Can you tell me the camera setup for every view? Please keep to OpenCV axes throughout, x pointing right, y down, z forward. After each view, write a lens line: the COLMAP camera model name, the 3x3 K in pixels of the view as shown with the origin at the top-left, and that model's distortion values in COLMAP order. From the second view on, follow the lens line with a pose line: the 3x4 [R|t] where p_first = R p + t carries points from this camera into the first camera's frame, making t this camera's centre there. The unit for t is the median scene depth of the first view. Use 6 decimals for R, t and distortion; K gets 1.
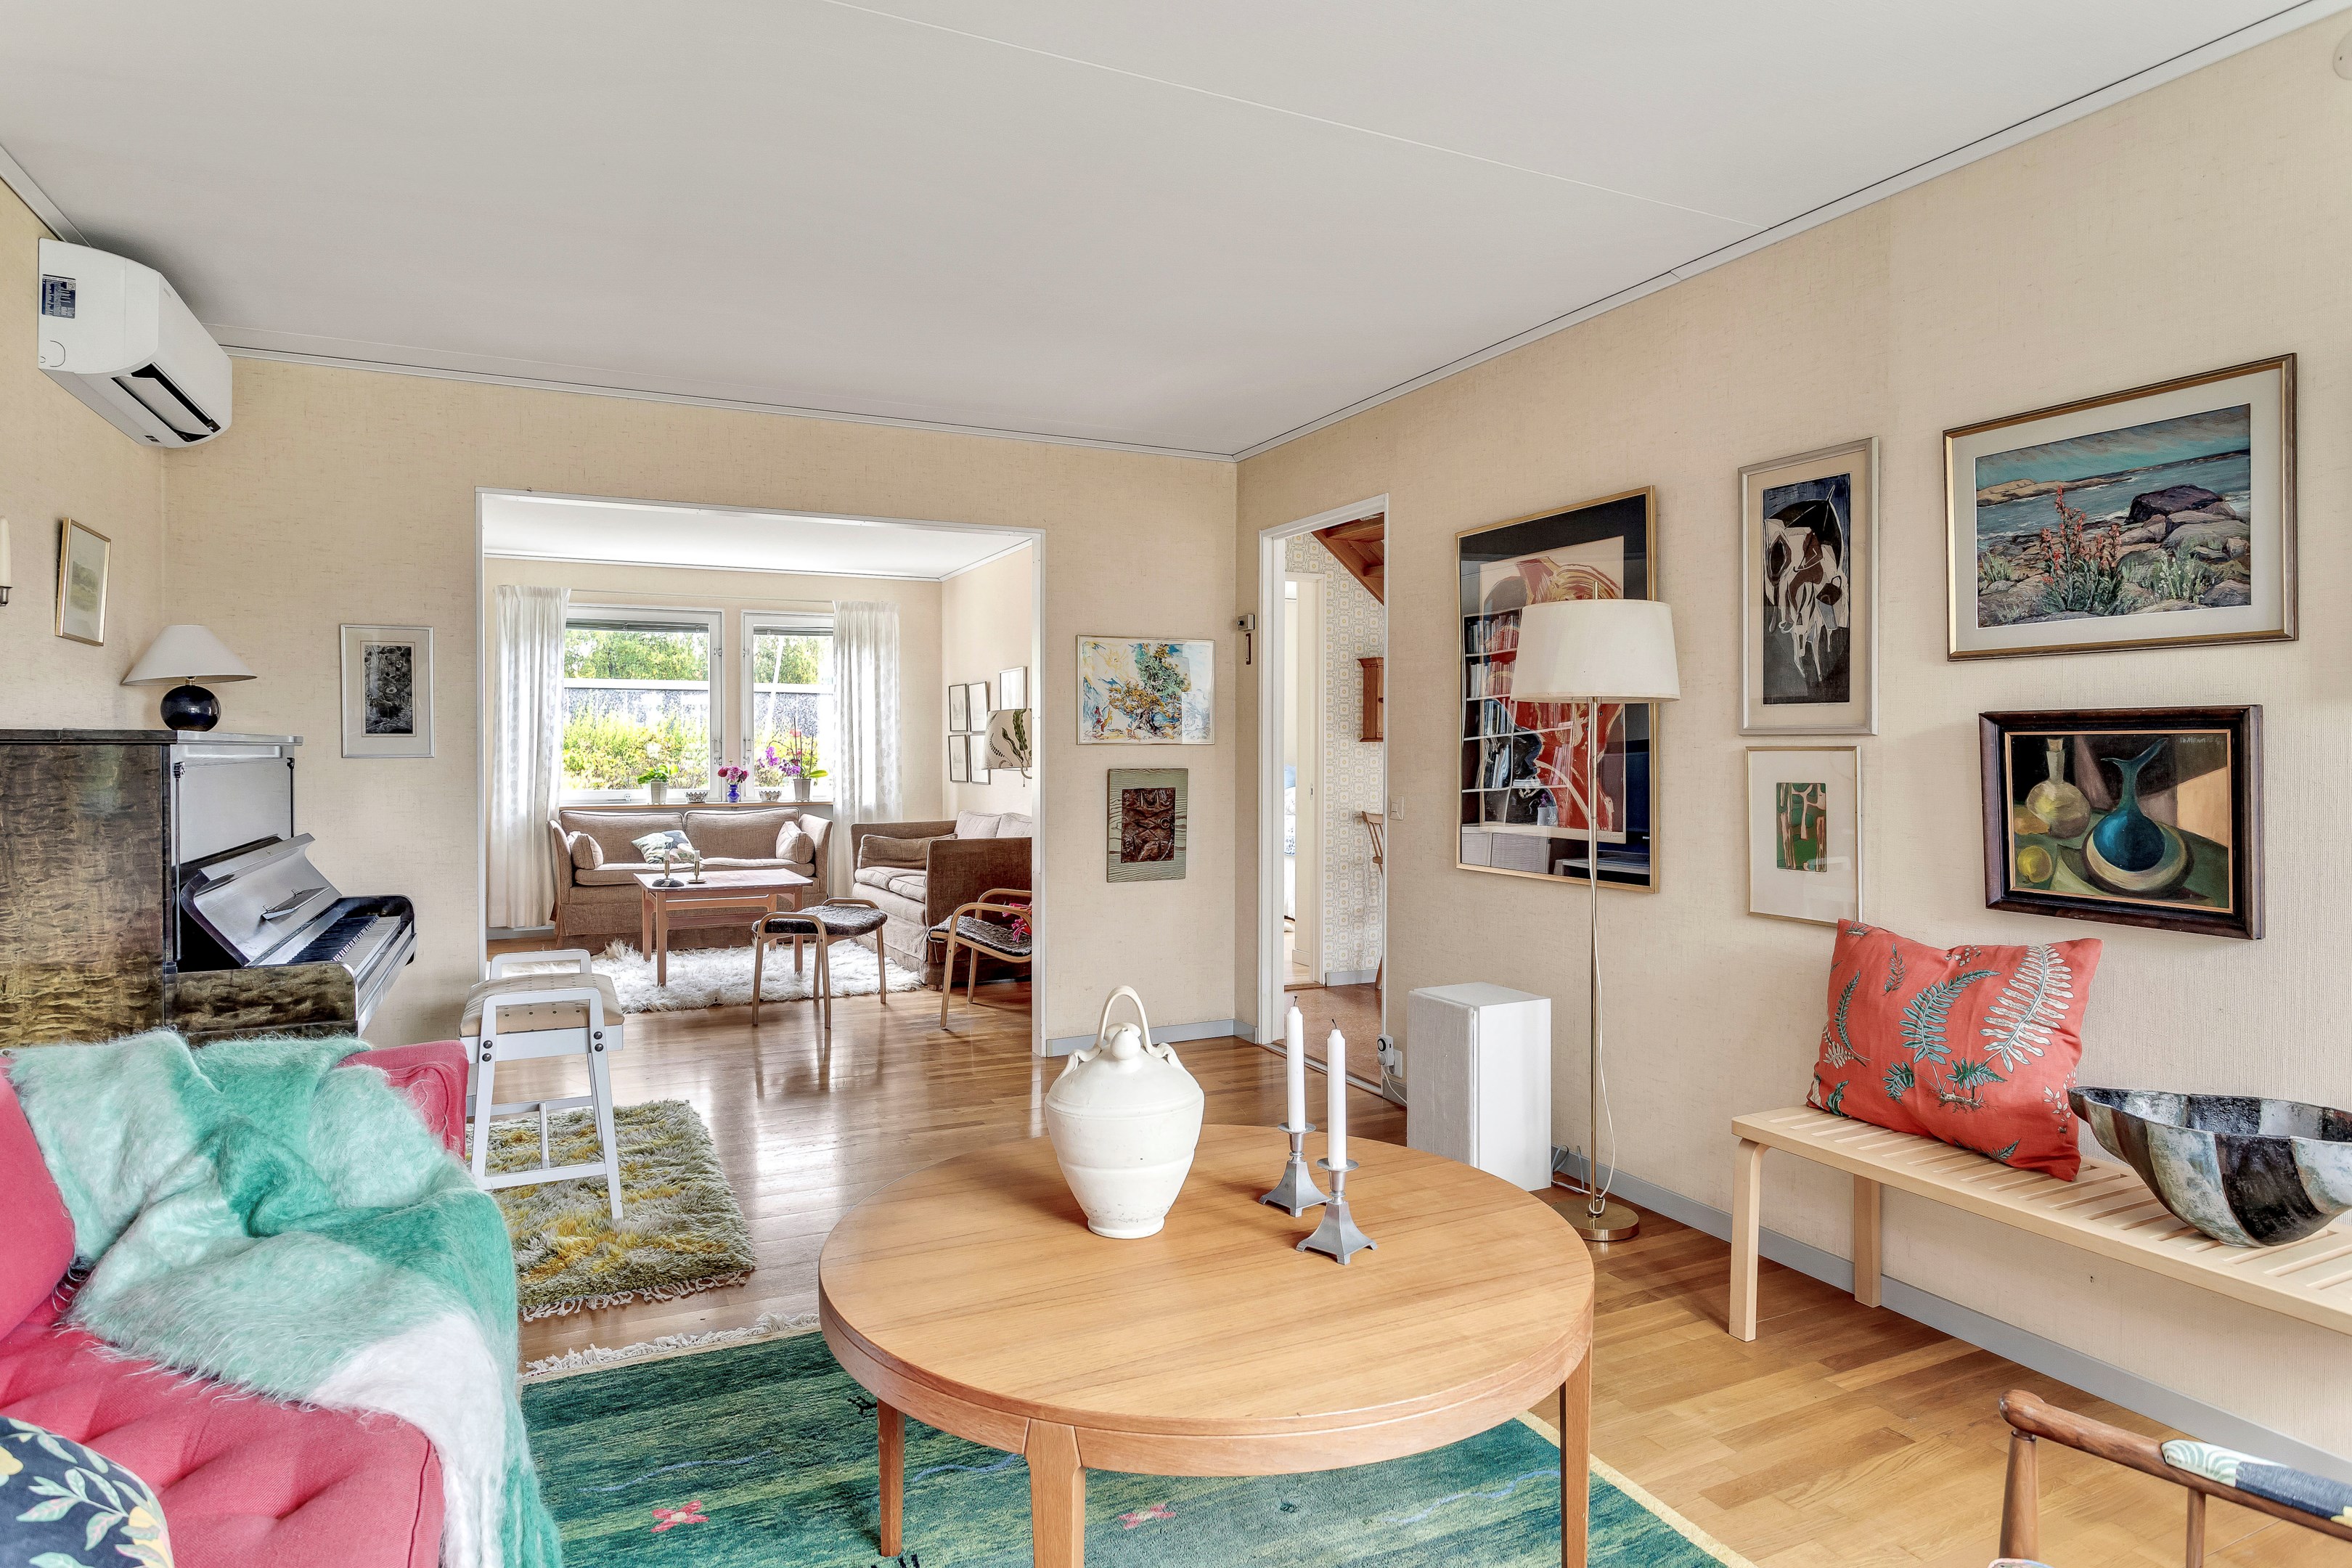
lens RADIAL K [[1339.6, 0, 1180.2], [0, 1339.6, 778.9], [0, 0, 1]] dist [-0.017818, 0.005972]
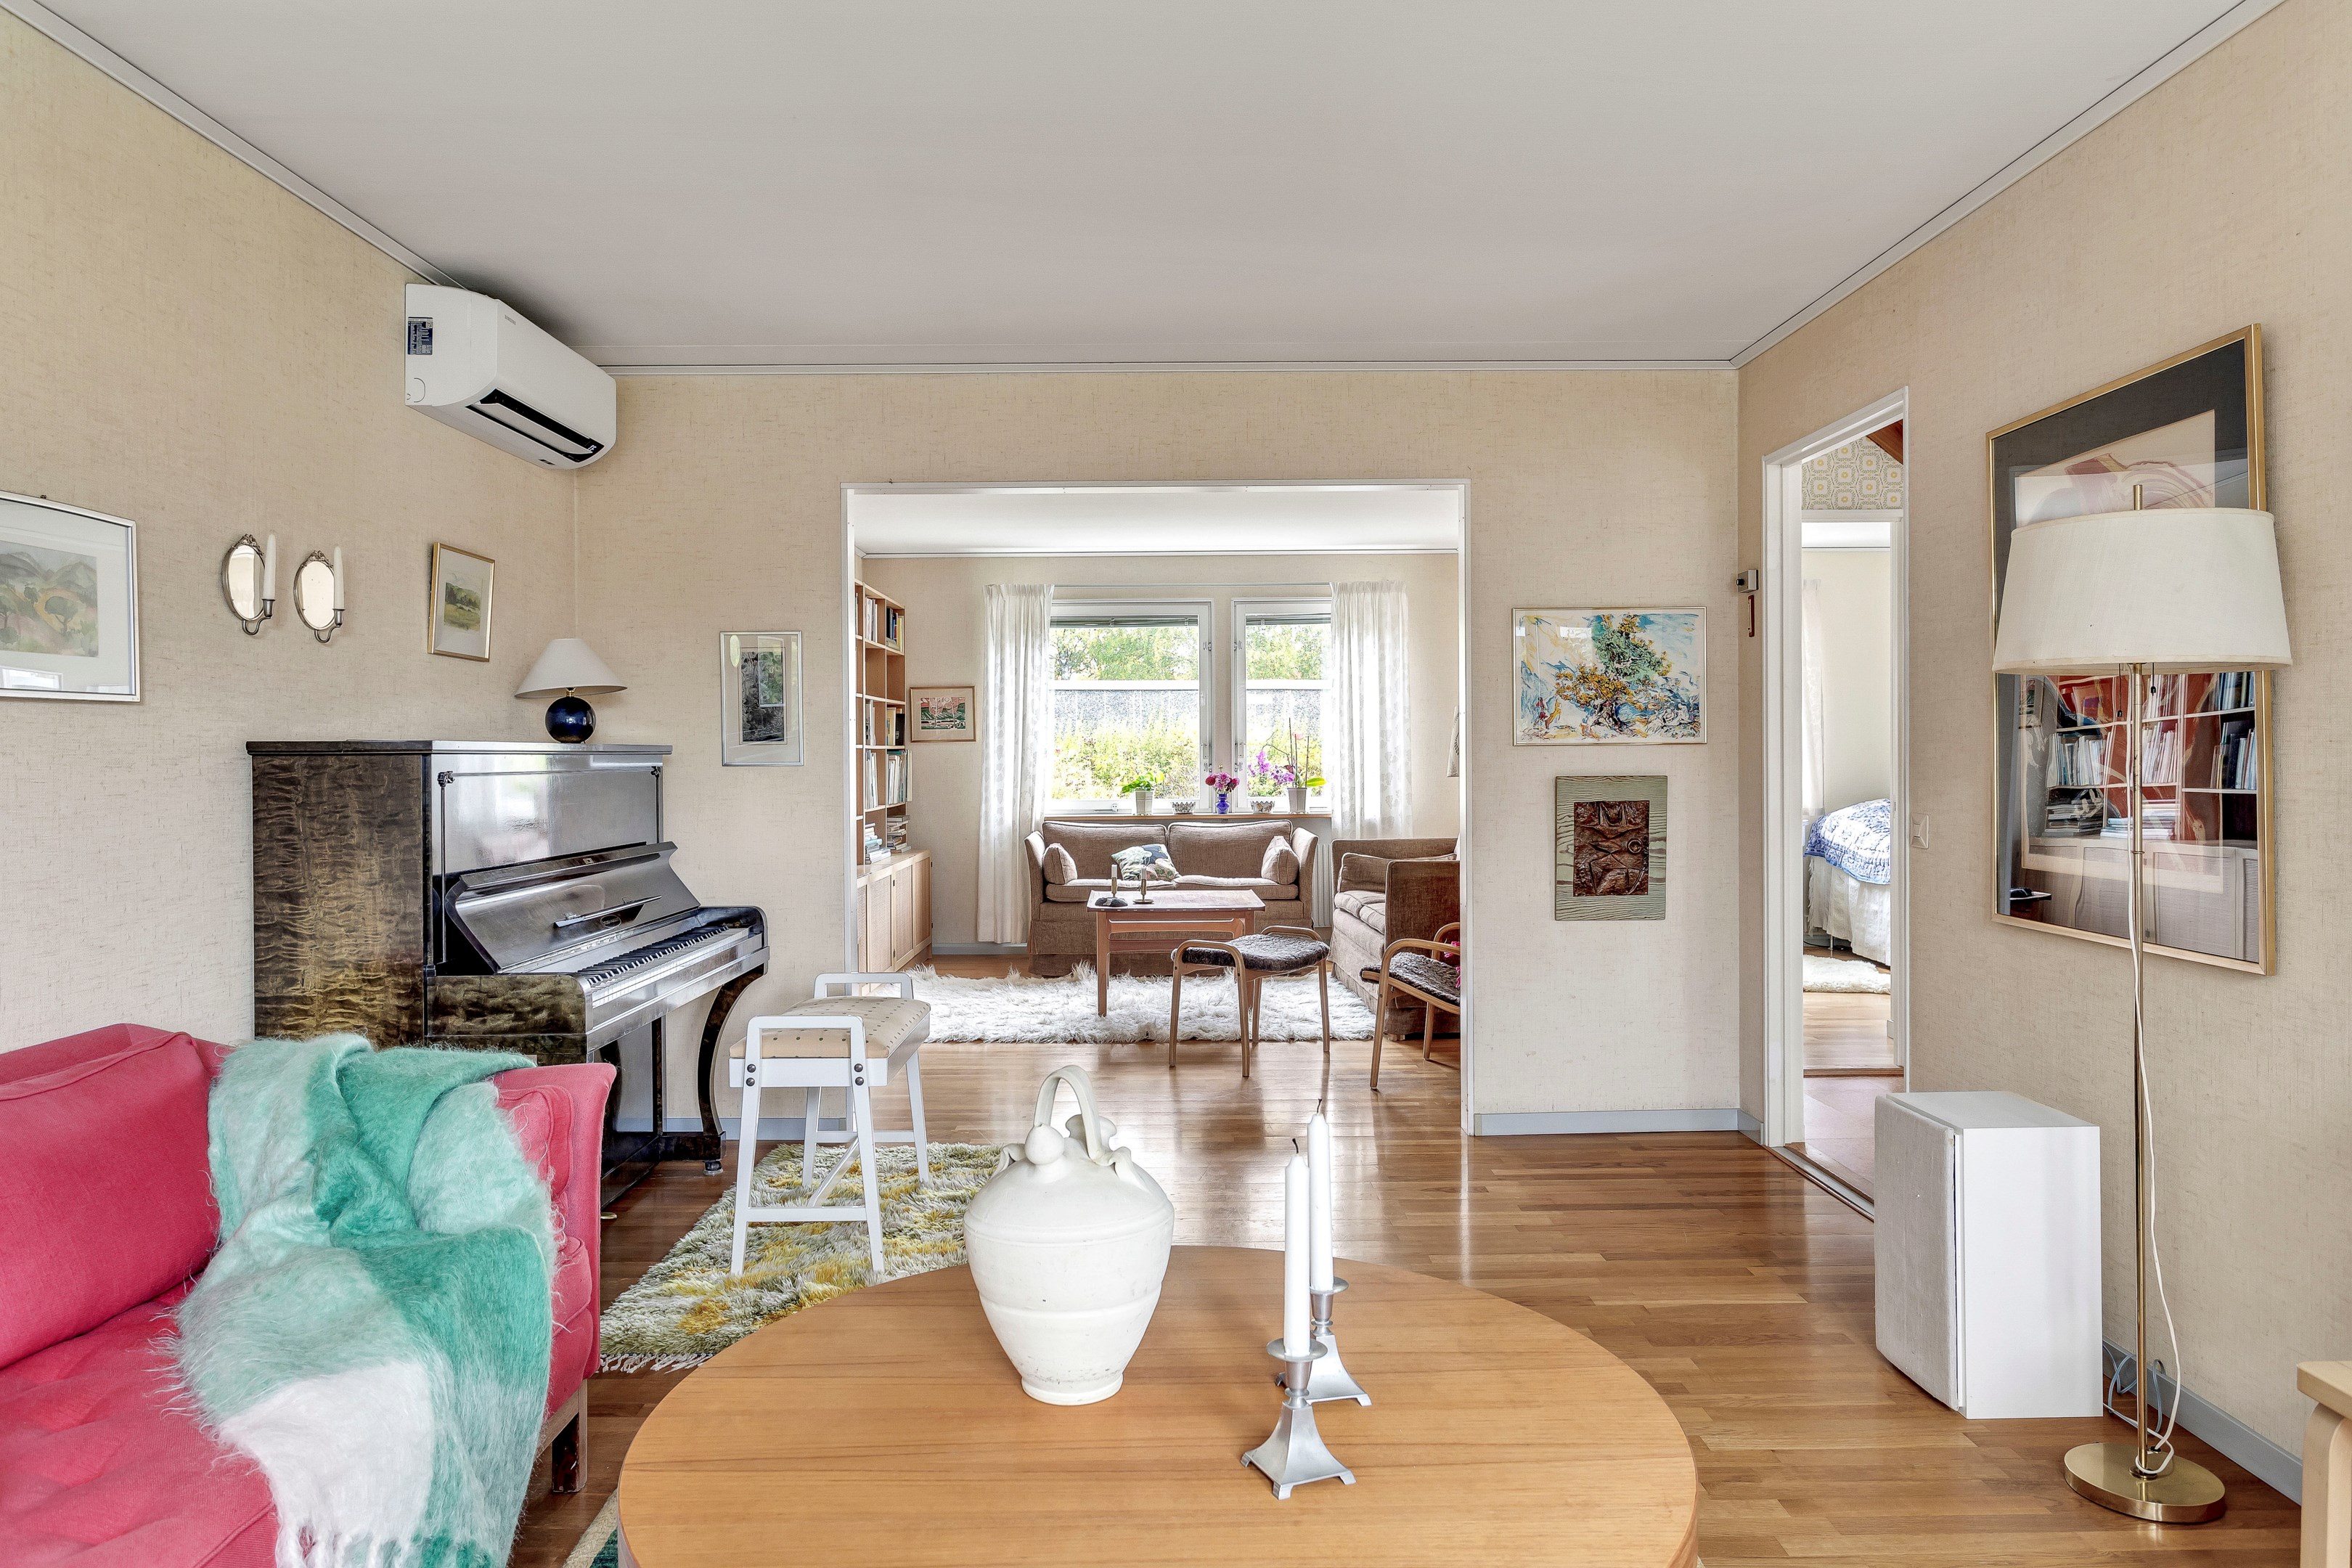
lens RADIAL K [[1546.1, 0, 1180.3], [0, 1546.1, 769.6], [0, 0, 1]] dist [-0.009455, 0.006643]
pose [[0.900180, -0.002908, -0.435509, 0.139613], [-0.001996, 0.999940, -0.010801, -0.001067], [0.435514, 0.010592, 0.900120, 0.084922]]
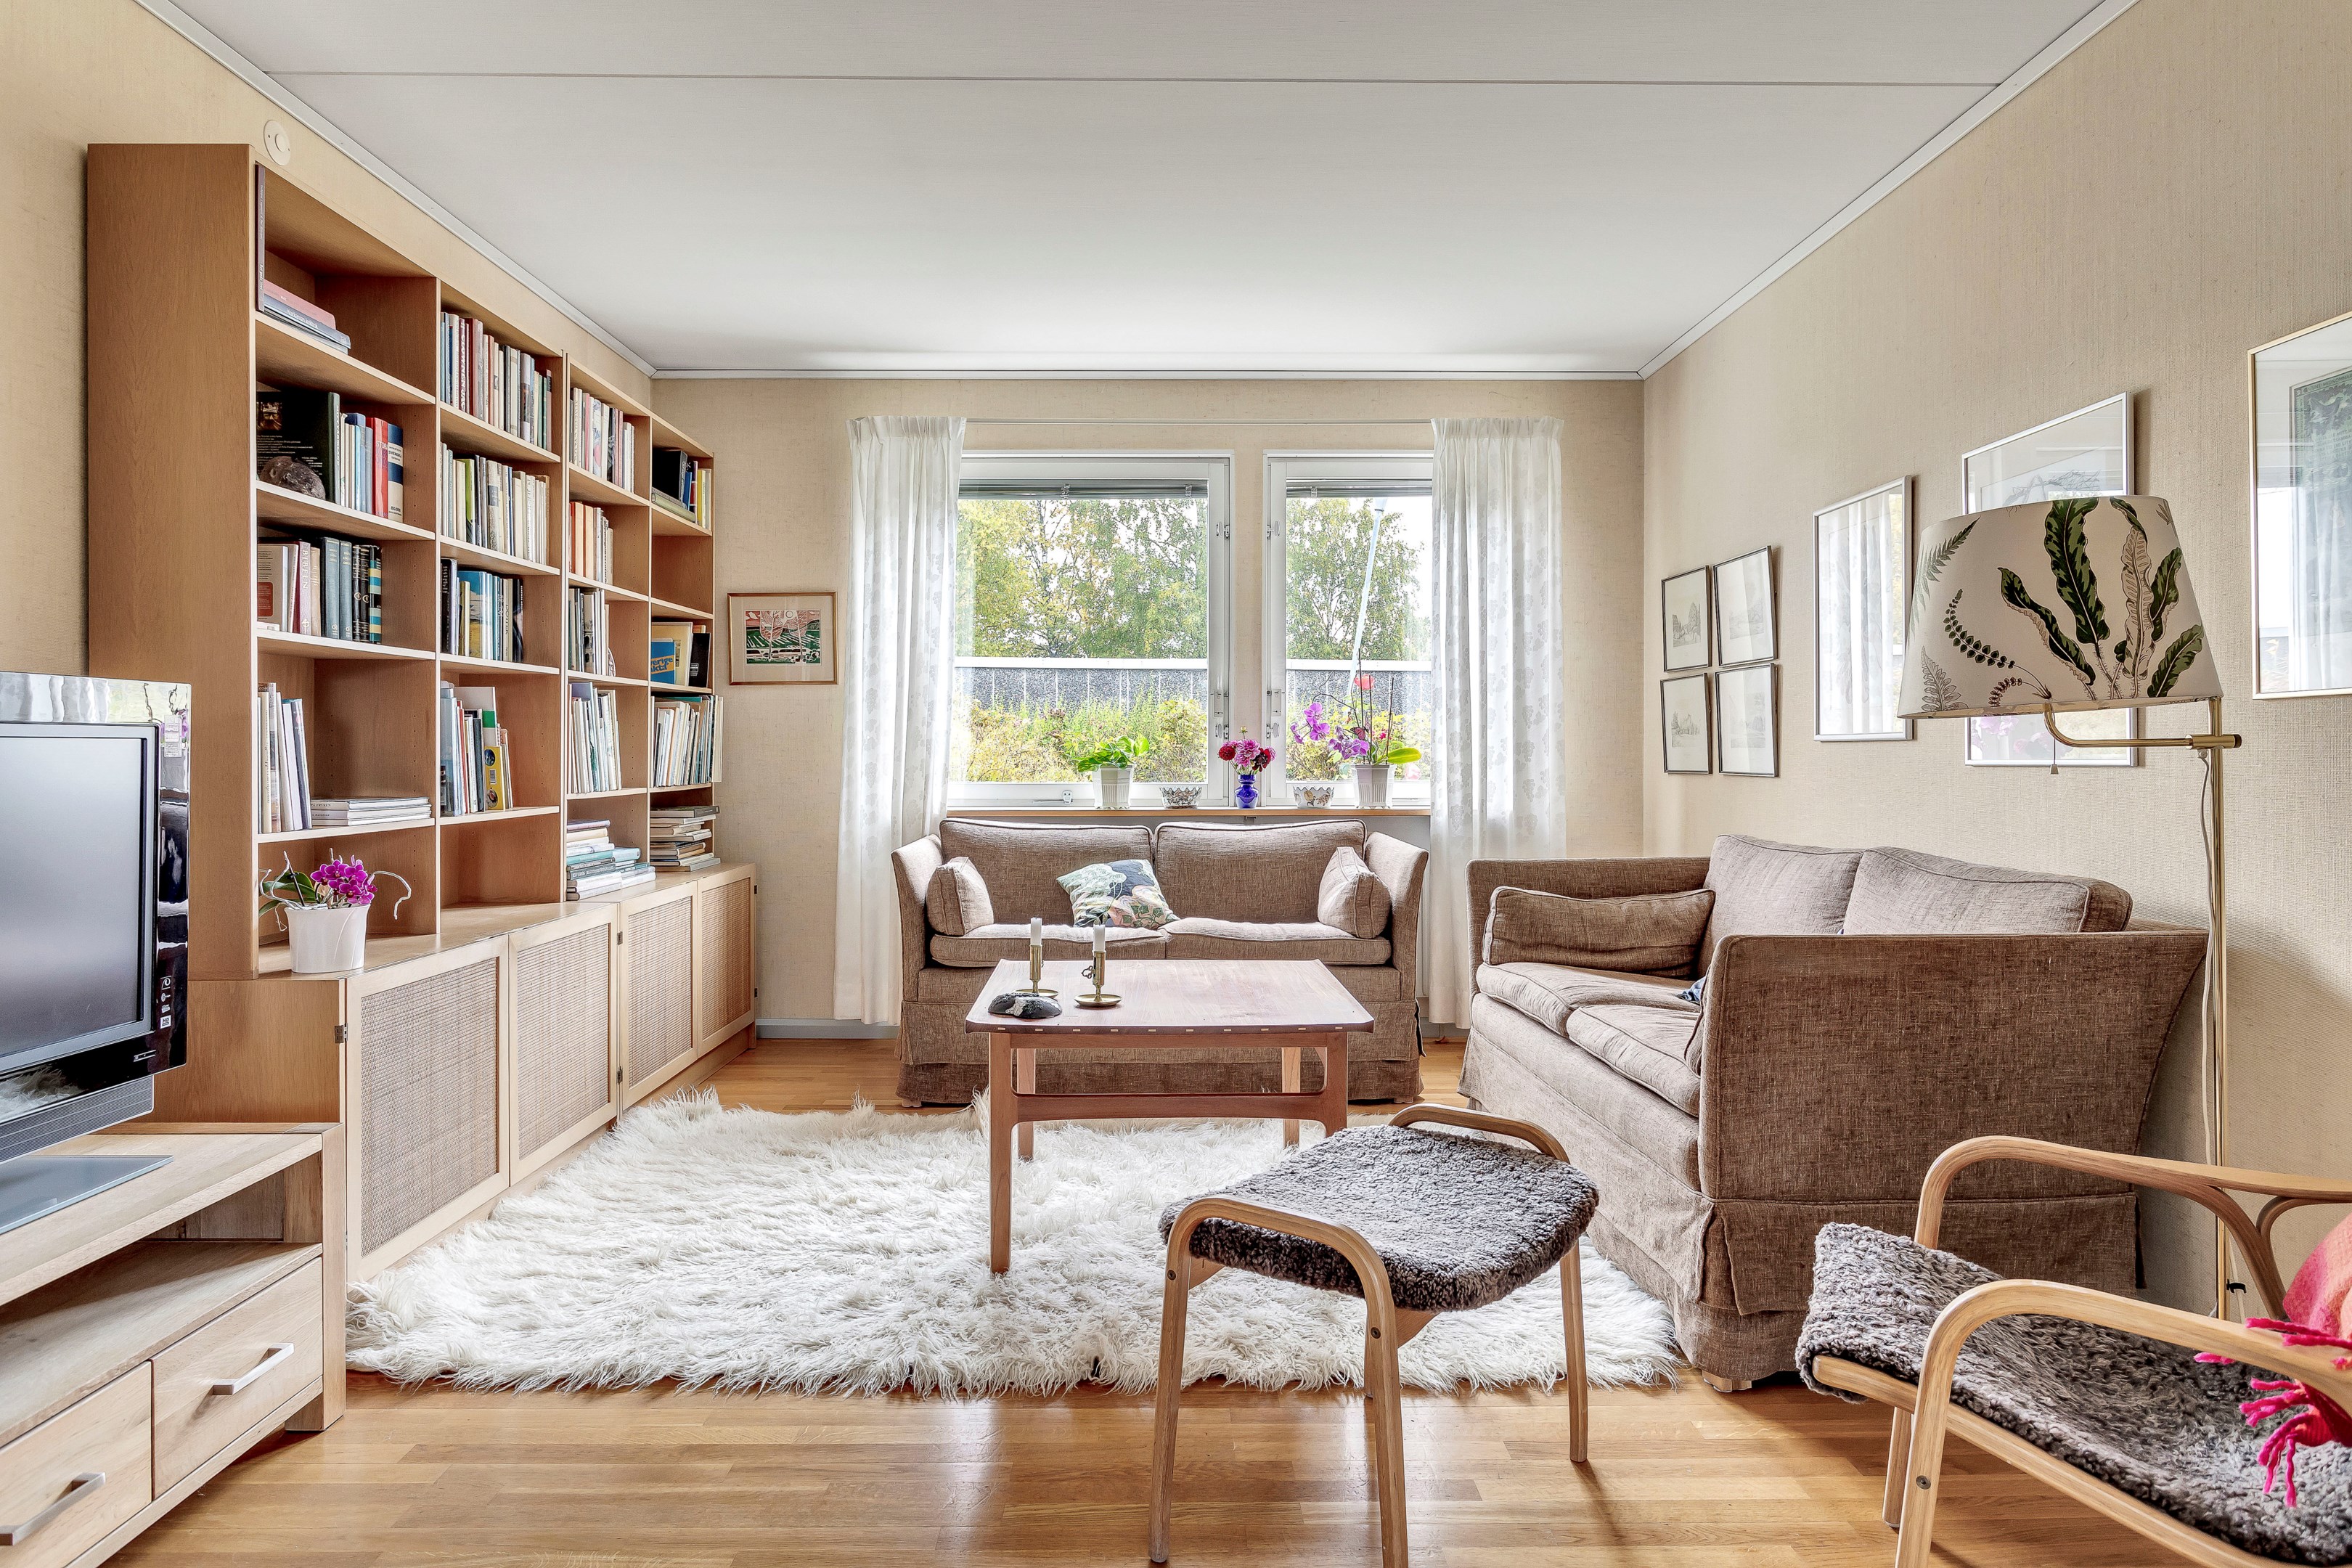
lens RADIAL K [[1339.6, 0, 1176.4], [0, 1339.6, 759.4], [0, 0, 1]] dist [-0.017818, 0.005972]
pose [[0.903062, 0.001806, -0.429506, -0.198046], [-0.010252, 0.999797, -0.017352, 0.011868], [0.429387, 0.020073, 0.902897, 0.770934]]
